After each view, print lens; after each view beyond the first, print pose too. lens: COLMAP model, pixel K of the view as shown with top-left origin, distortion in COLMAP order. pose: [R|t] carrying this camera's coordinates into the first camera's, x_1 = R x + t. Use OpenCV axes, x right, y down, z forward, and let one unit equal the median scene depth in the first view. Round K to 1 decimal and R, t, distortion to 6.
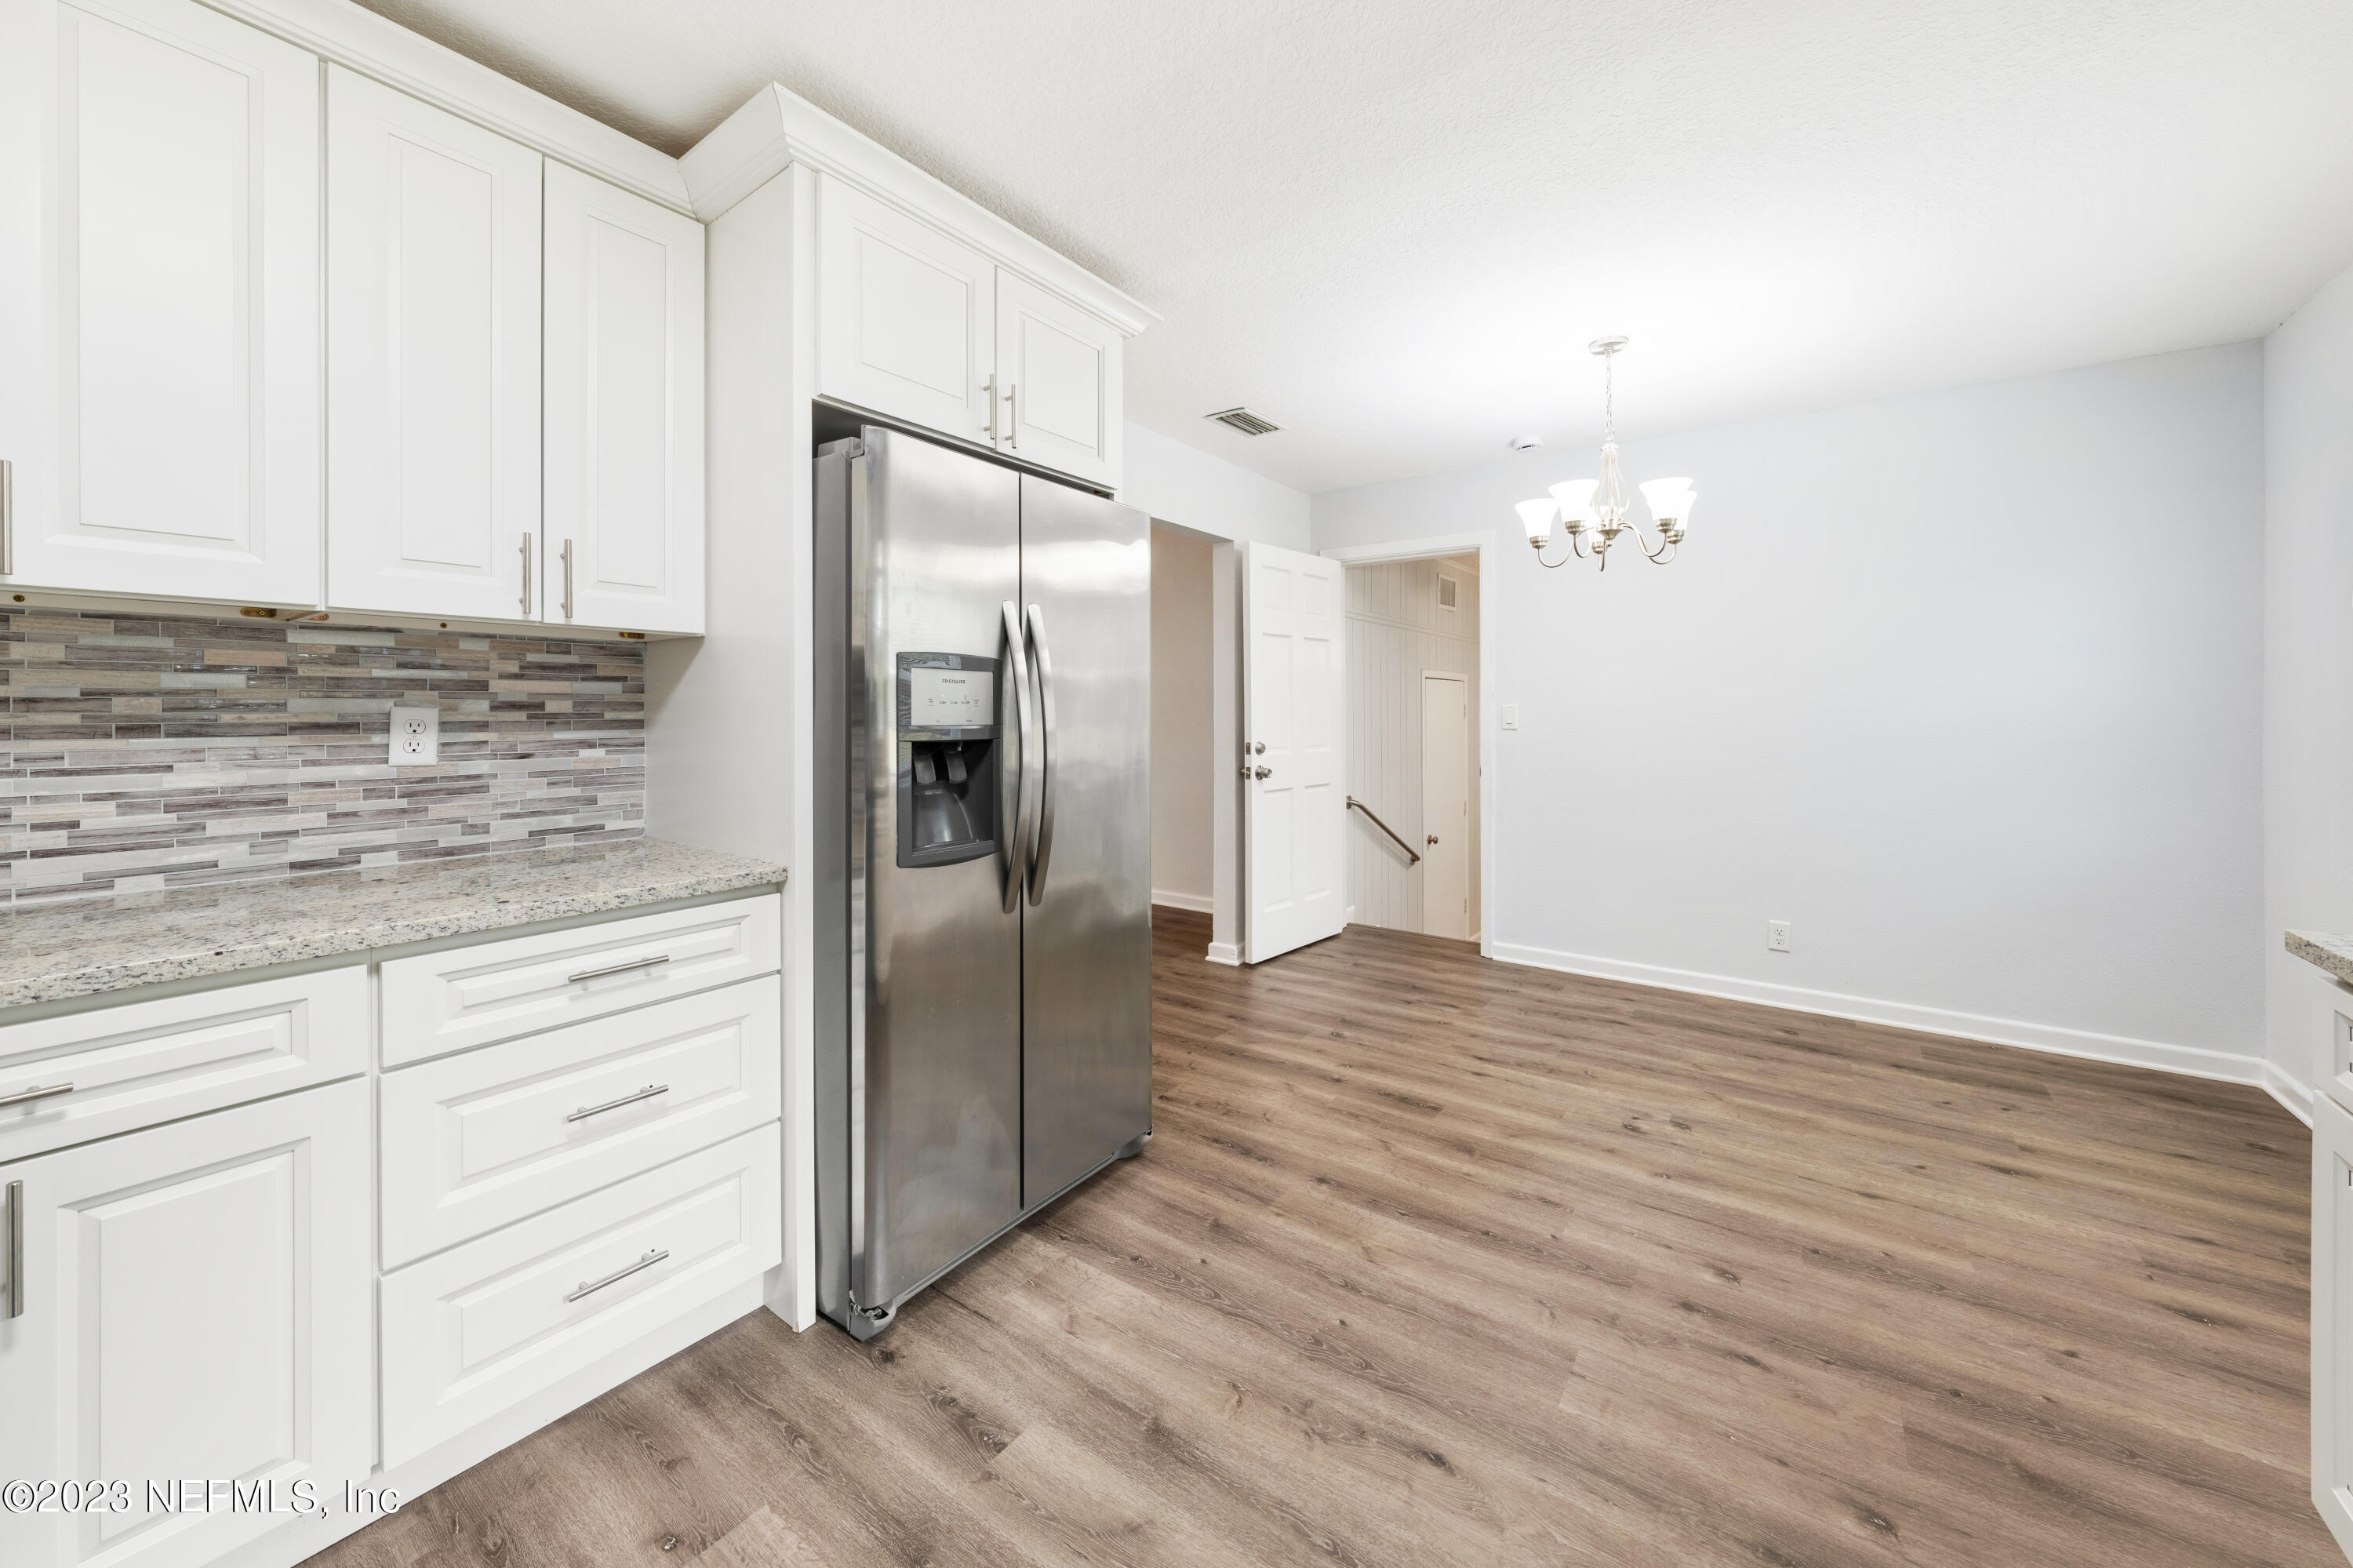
lens RADIAL K [[891.4, 0, 1176.2], [0, 891.4, 706.0], [0, 0, 1]] dist [-0.000876, -0.000111]
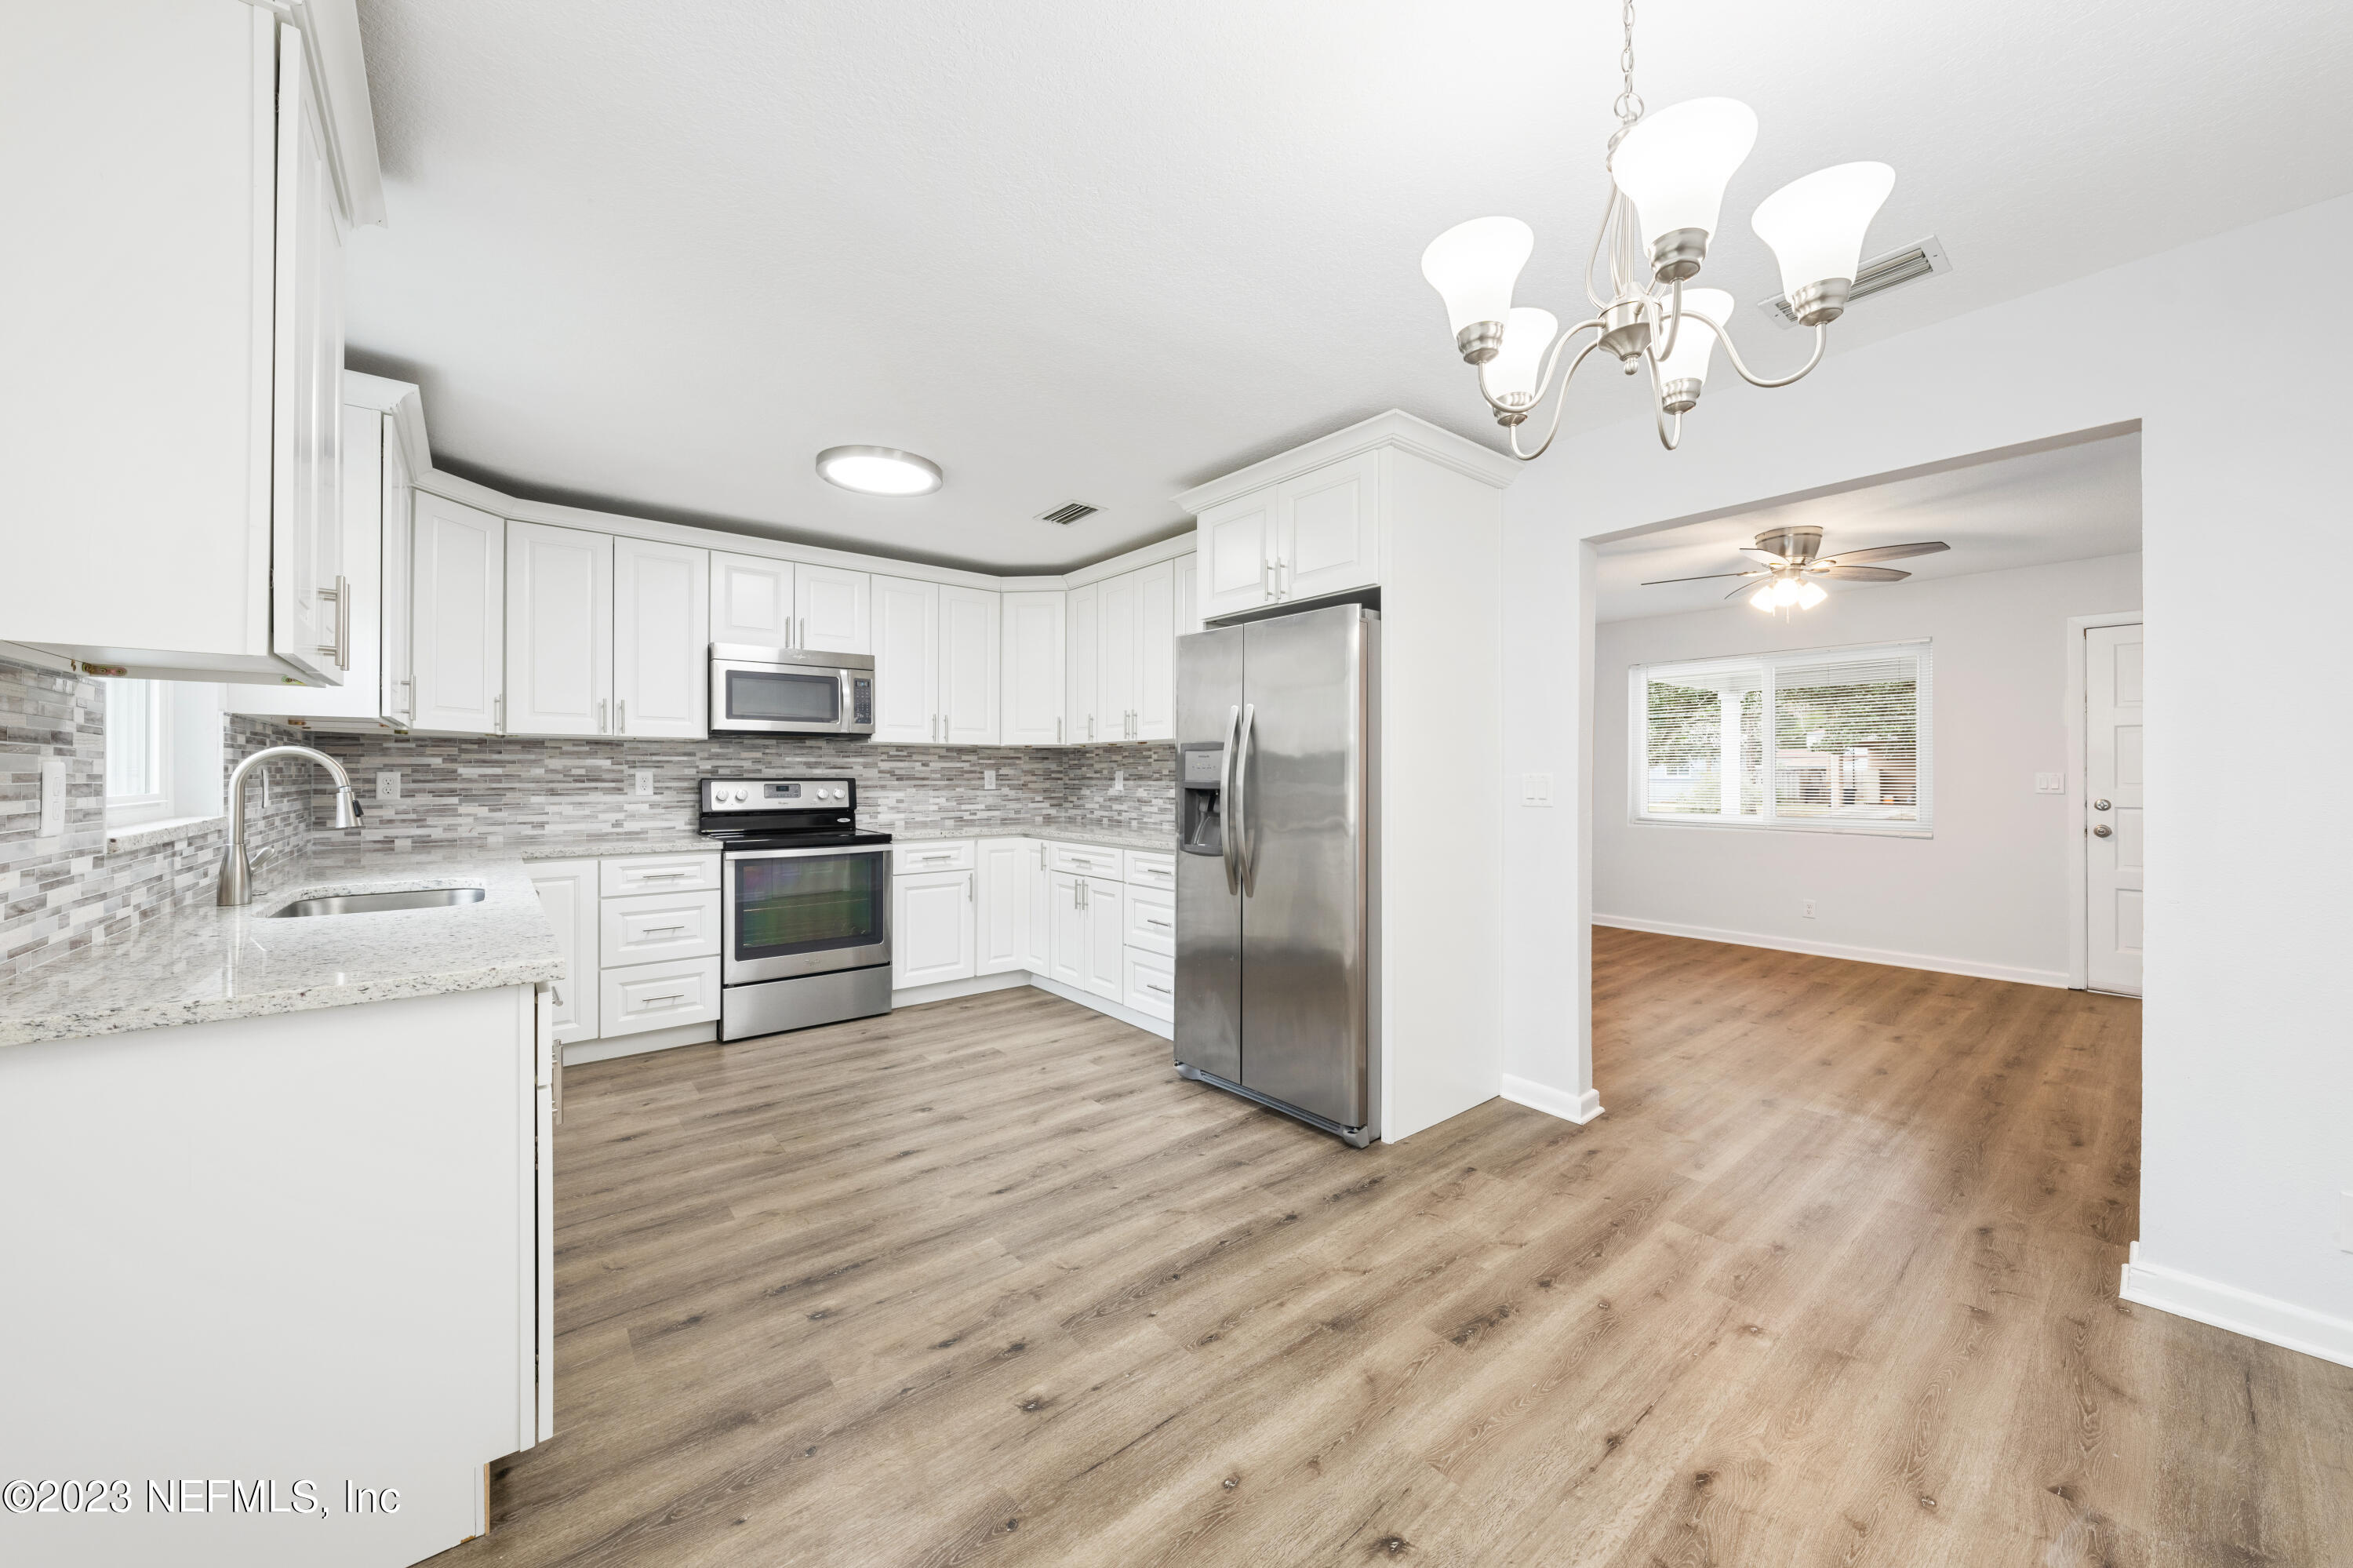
lens RADIAL K [[891.4, 0, 1158.8], [0, 891.4, 776.5], [0, 0, 1]] dist [-0.000876, -0.000111]
pose [[-0.300100, -0.003003, -0.953903, 1.315866], [-0.001134, 0.999995, -0.002791, 0.033553], [0.953907, 0.000244, -0.300102, 1.288048]]
